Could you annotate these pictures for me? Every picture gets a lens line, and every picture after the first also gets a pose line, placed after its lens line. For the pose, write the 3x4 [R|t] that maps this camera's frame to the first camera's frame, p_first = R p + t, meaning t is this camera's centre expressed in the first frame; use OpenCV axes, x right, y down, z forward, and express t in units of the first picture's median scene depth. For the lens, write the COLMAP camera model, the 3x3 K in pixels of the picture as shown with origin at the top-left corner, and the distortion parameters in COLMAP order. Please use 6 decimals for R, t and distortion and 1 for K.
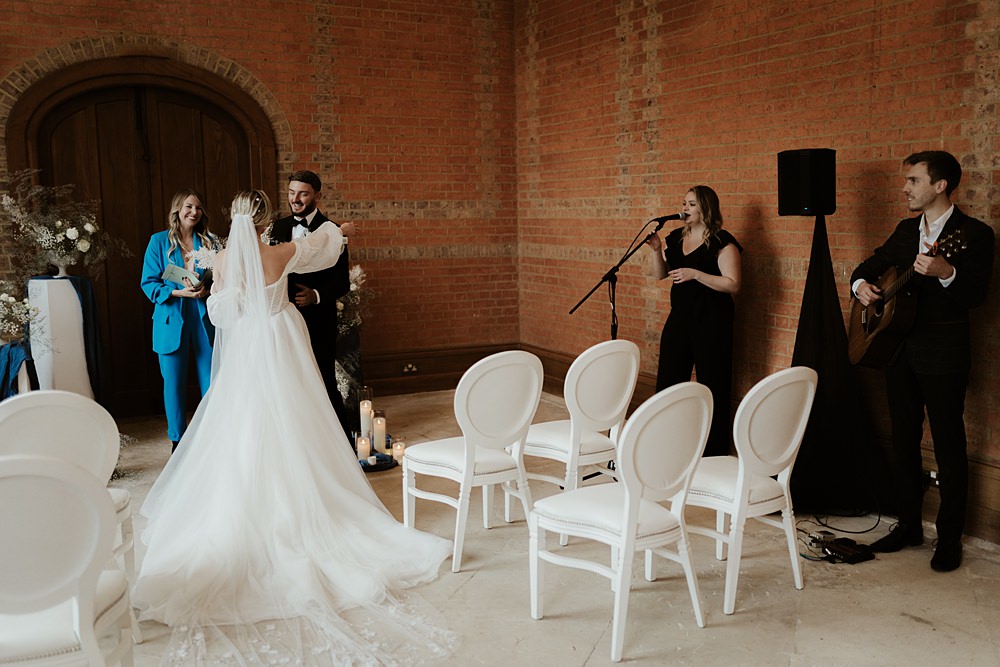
lens RADIAL K [[1014.5, 0, 489.7], [0, 1014.5, 337.1], [0, 0, 1]] dist [0.013681, 0.000000]
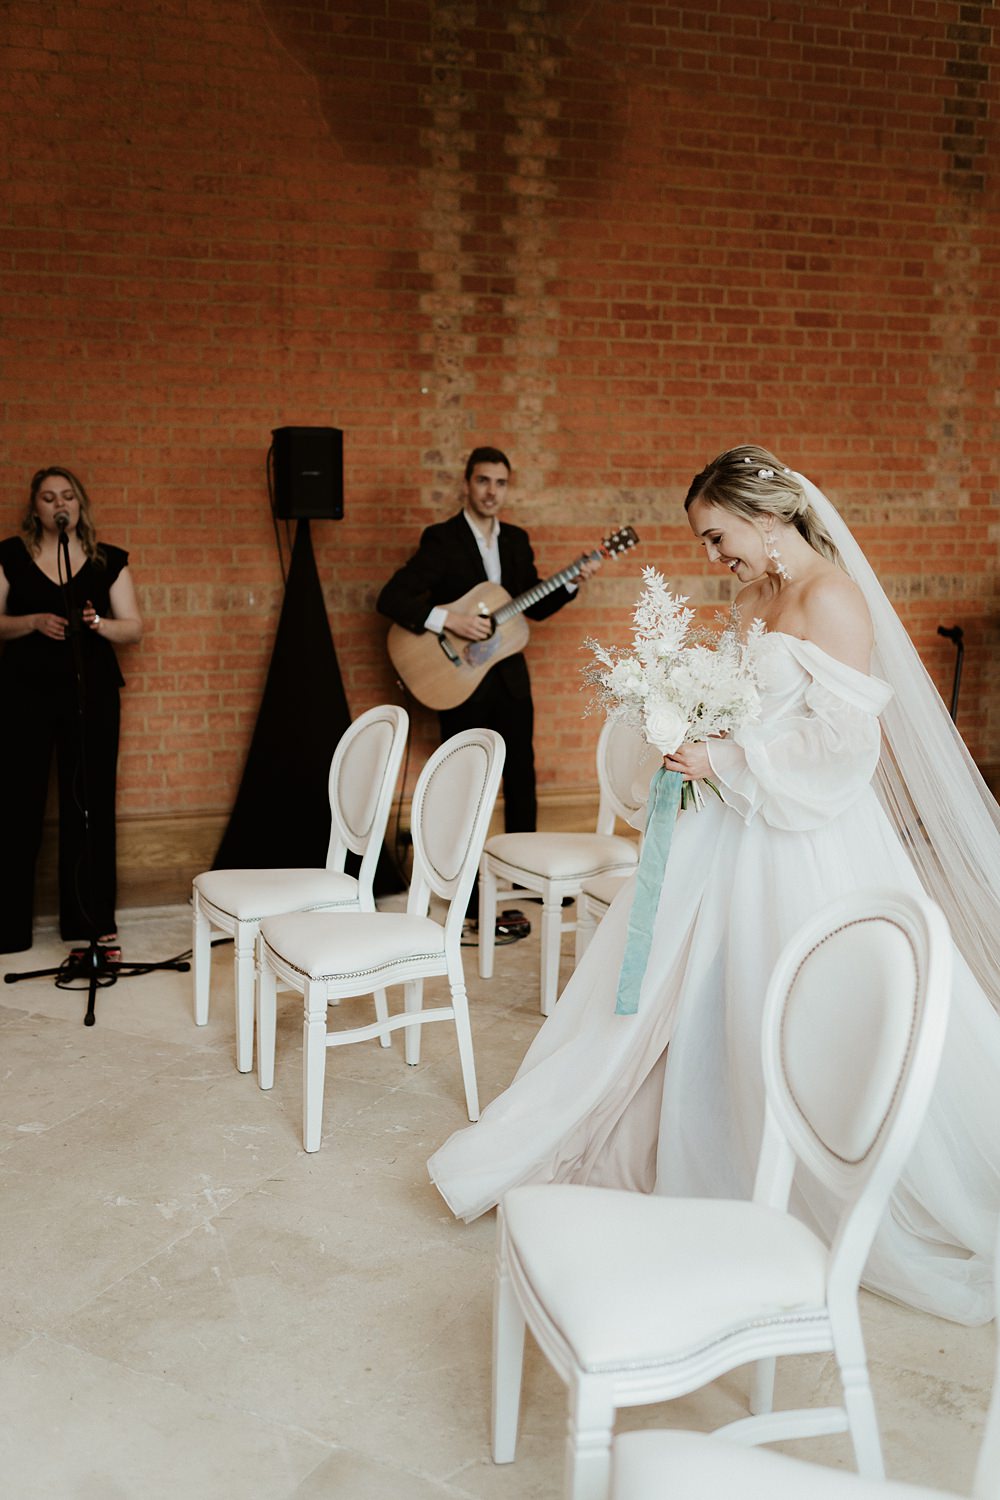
lens RADIAL K [[1521.8, 0, 500.6], [0, 1521.8, 751.8], [0, 0, 1]] dist [0.013681, 0.000000]
pose [[0.110154, -0.138591, 0.984204, -1.043182], [0.123760, 0.984437, 0.124773, -0.102381], [-0.986179, 0.108061, 0.125592, 1.017963]]
